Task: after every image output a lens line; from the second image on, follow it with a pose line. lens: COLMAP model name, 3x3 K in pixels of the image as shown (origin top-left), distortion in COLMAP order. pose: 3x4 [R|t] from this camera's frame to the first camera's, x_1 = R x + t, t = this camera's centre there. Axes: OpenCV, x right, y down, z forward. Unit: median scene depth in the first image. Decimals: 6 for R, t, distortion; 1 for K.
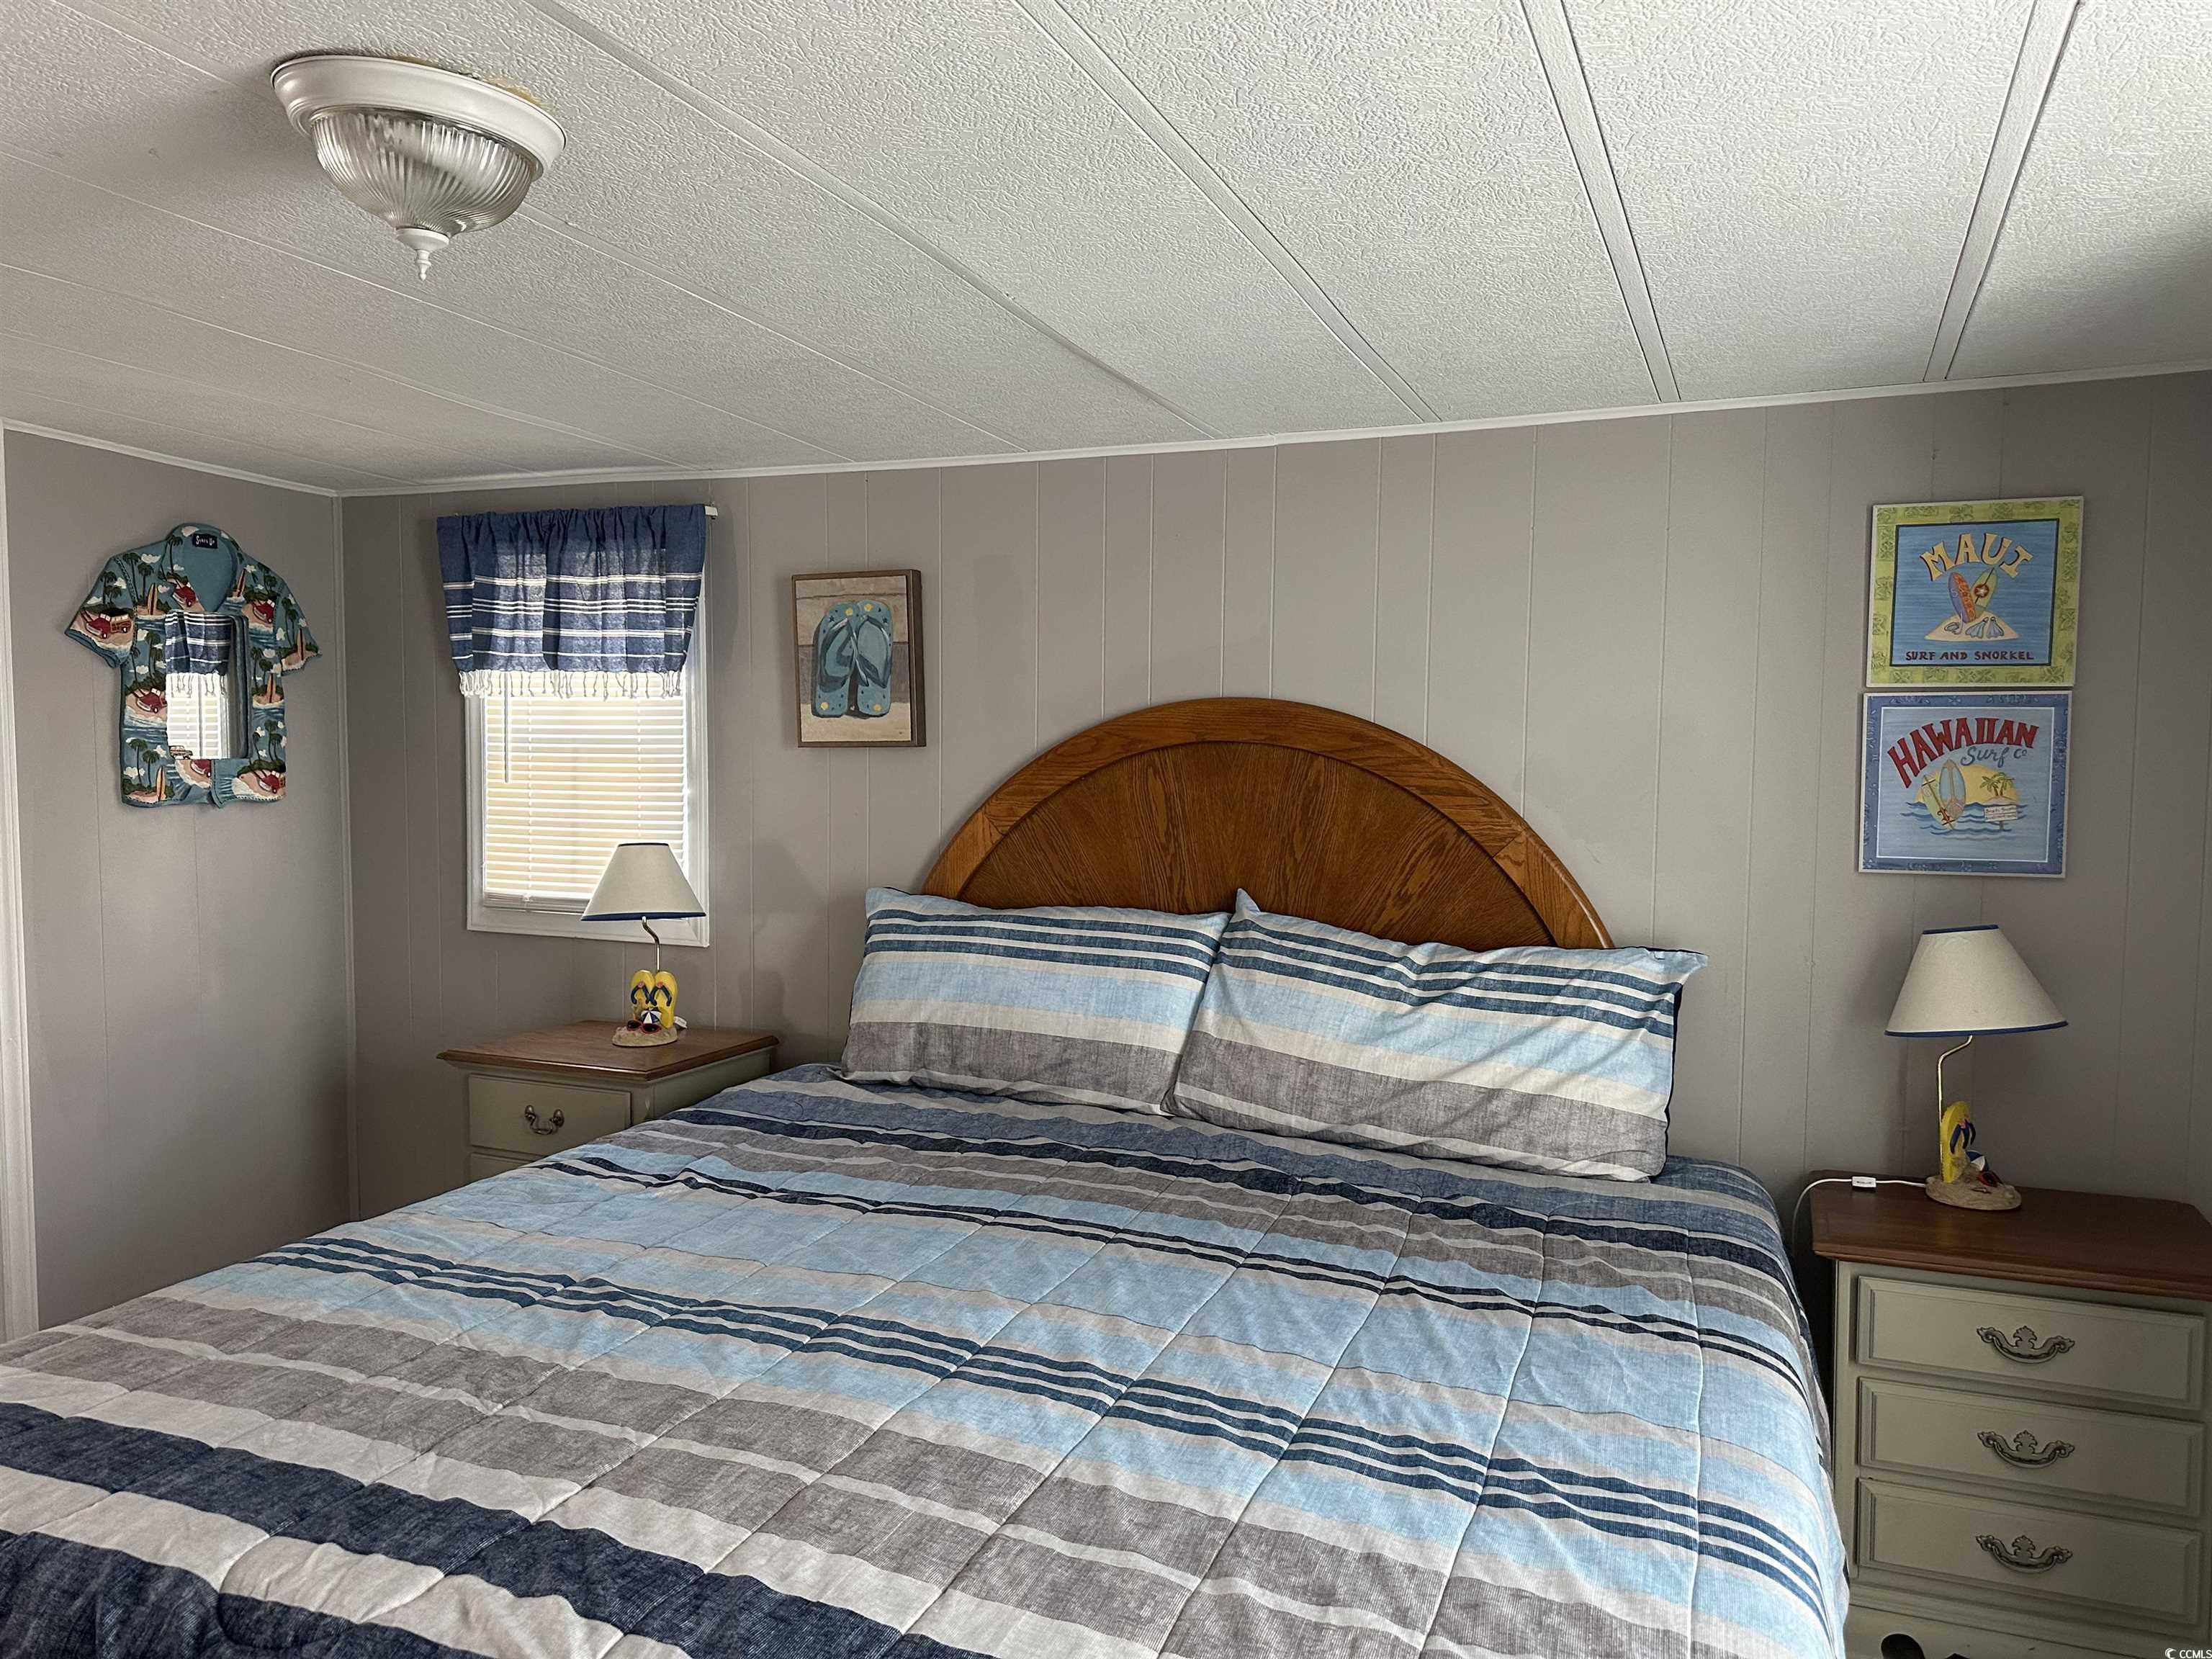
lens RADIAL K [[1537.2, 0, 1115.3], [0, 1537.2, 837.7], [0, 0, 1]] dist [0.140560, -0.203755]
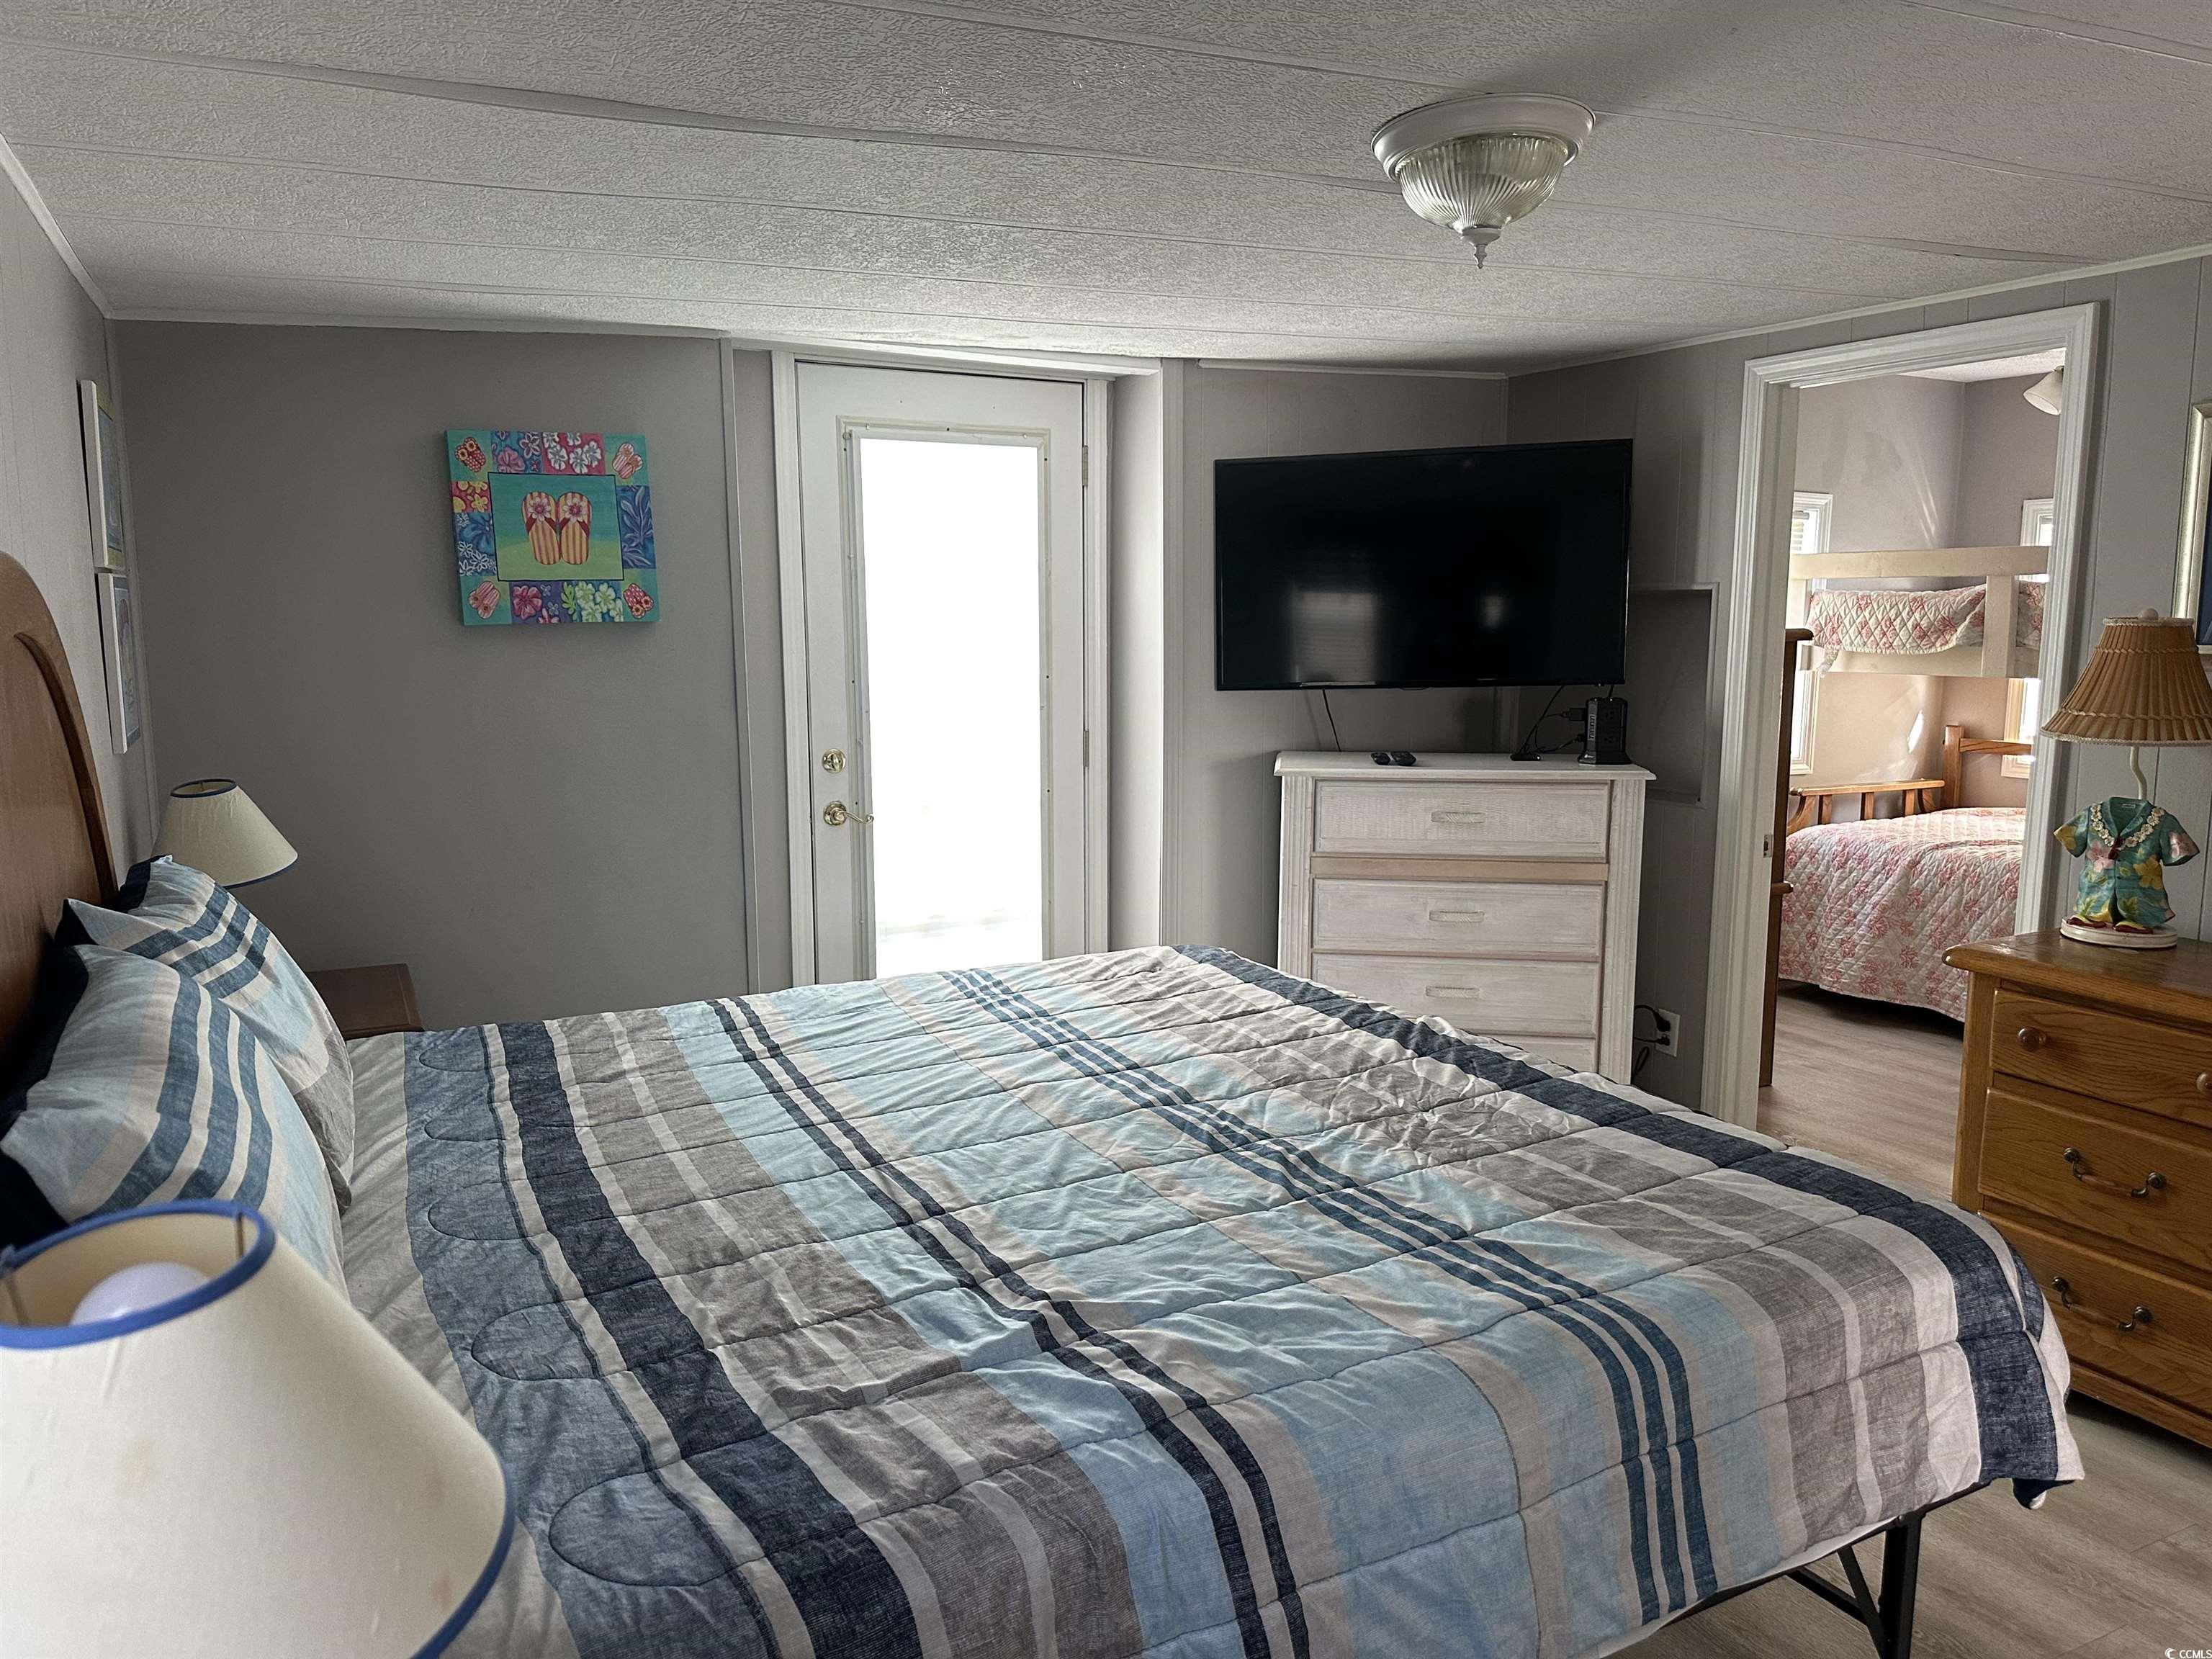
lens RADIAL K [[1537.2, 0, 1115.3], [0, 1537.2, 837.7], [0, 0, 1]] dist [0.140560, -0.203755]
pose [[-0.762864, -0.106659, 0.637701, -0.522850], [0.027857, 0.979962, 0.197229, -0.084454], [-0.645959, 0.168223, -0.744606, 1.071857]]
